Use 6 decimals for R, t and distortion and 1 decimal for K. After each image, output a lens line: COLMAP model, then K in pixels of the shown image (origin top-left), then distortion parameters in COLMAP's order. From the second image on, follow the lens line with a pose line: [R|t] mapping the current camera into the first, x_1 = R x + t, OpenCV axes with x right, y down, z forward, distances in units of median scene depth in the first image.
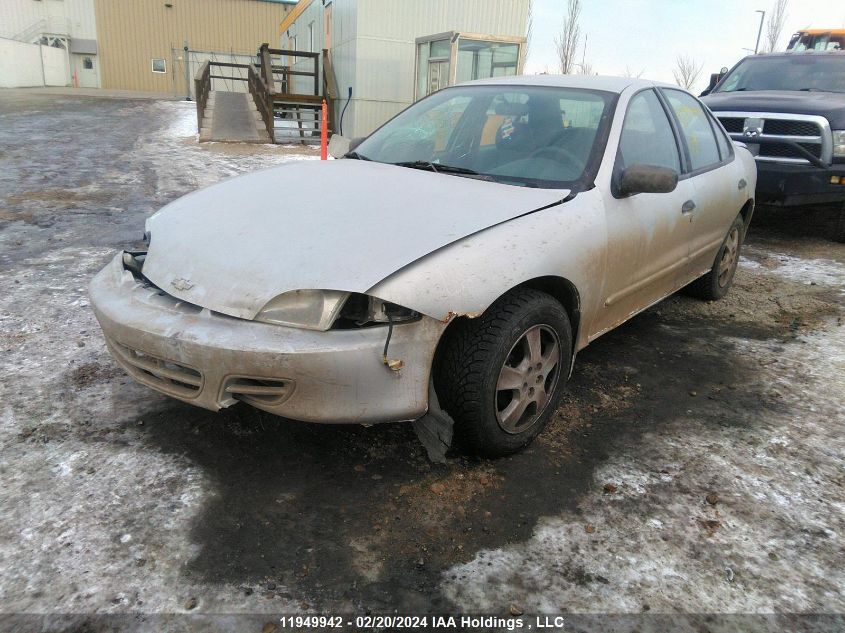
lens RADIAL K [[638.7, 0, 425.3], [0, 638.7, 314.8], [0, 0, 1]] dist [0.007000, -0.001659]
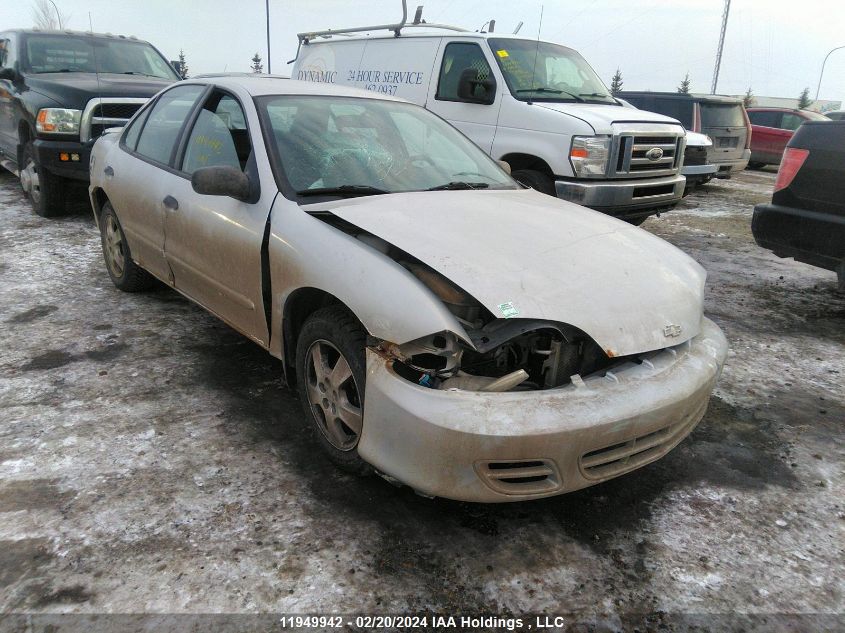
lens RADIAL K [[638.7, 0, 422.9], [0, 638.7, 320.3], [0, 0, 1]] dist [0.007000, -0.001659]
pose [[0.118923, -0.331464, 0.935943, -1.433081], [0.265107, 0.919011, 0.291782, -0.482645], [-0.956857, 0.213425, 0.197165, 1.237362]]
